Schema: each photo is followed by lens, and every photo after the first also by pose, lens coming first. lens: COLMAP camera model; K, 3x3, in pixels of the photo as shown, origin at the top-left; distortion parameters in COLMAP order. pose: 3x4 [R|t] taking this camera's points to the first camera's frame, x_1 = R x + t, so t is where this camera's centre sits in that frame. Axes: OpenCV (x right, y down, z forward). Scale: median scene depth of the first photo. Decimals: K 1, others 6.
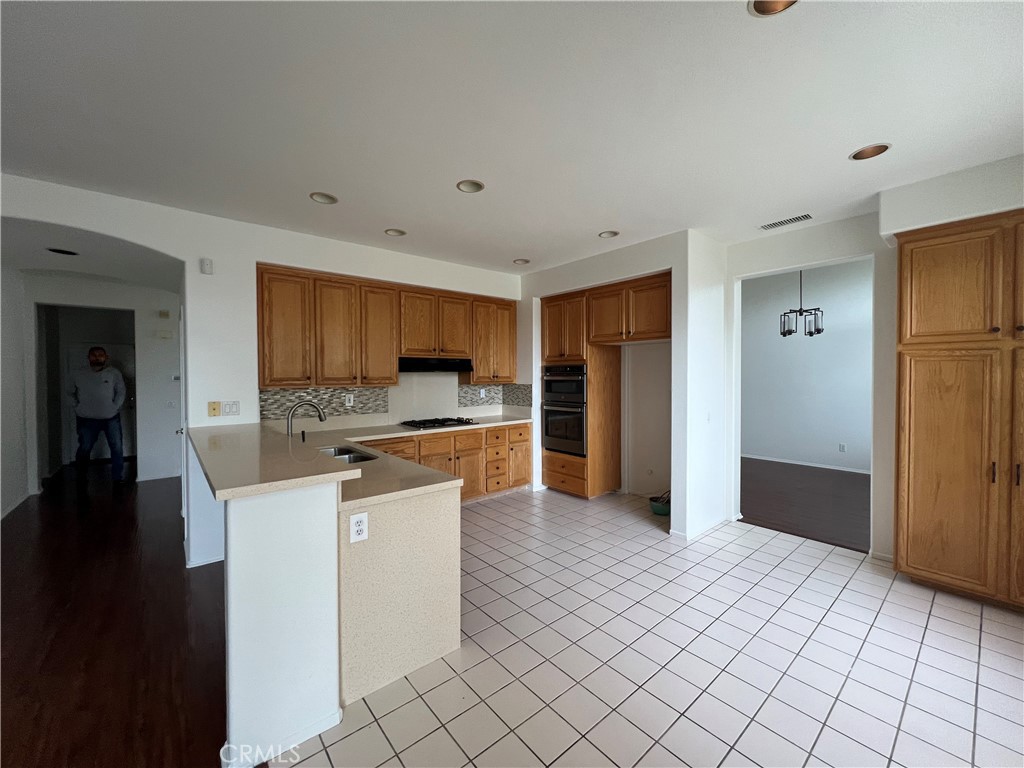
lens RADIAL K [[410.1, 0, 509.4], [0, 410.1, 380.1], [0, 0, 1]] dist [-0.002458, 0.001632]
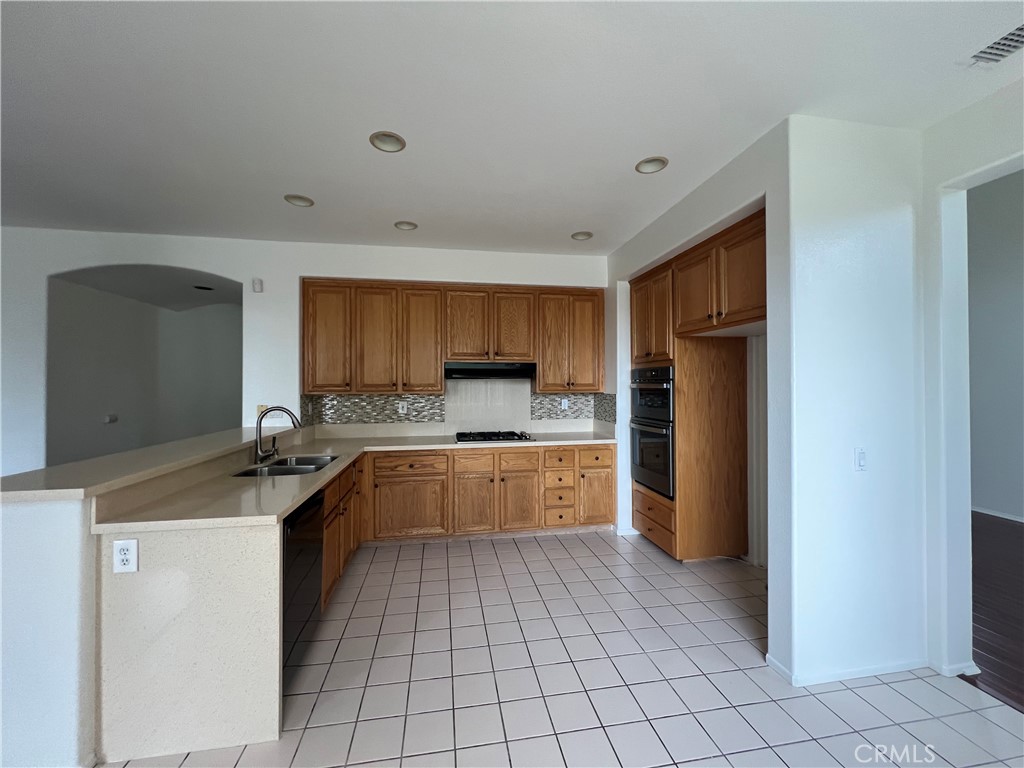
lens RADIAL K [[410.1, 0, 511.0], [0, 410.1, 380.5], [0, 0, 1]] dist [-0.002458, 0.001632]
pose [[0.863000, -0.003742, -0.505190, 0.325207], [-0.007343, 0.999774, -0.019948, 0.001881], [0.505150, 0.020925, 0.862778, 0.282648]]
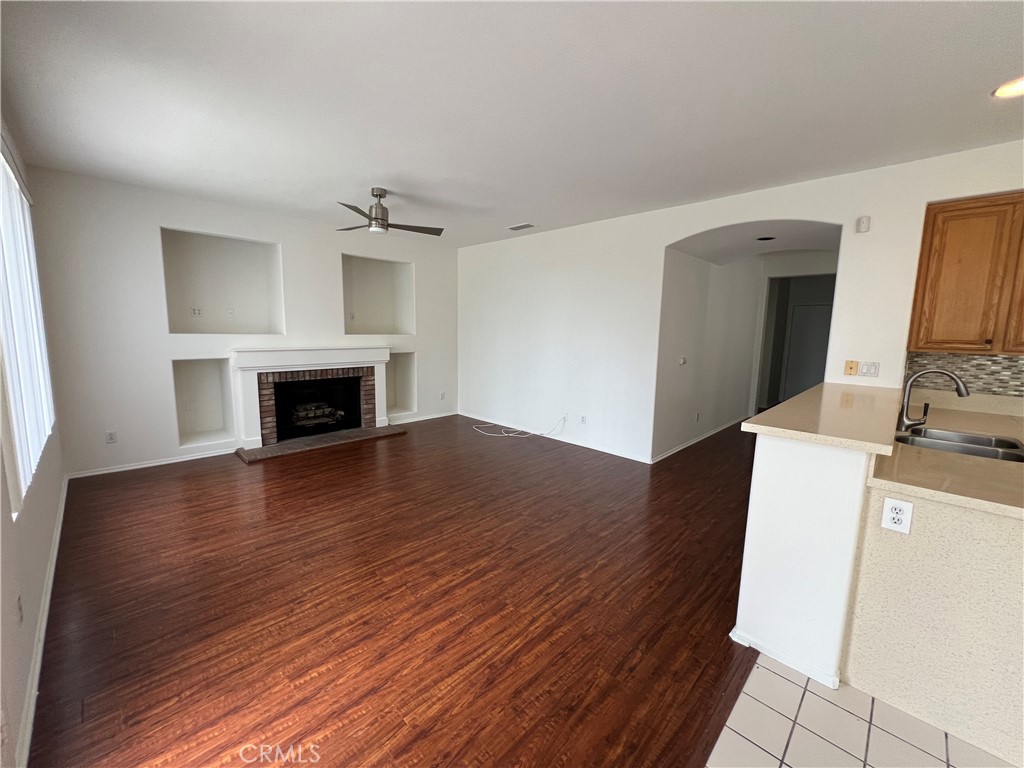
lens RADIAL K [[410.1, 0, 513.8], [0, 410.1, 381.6], [0, 0, 1]] dist [-0.002458, 0.001632]
pose [[0.098720, 0.135121, -0.985899, 0.155318], [-0.033417, 0.990630, 0.132424, -0.002432], [0.994554, 0.019873, 0.102310, 0.045923]]
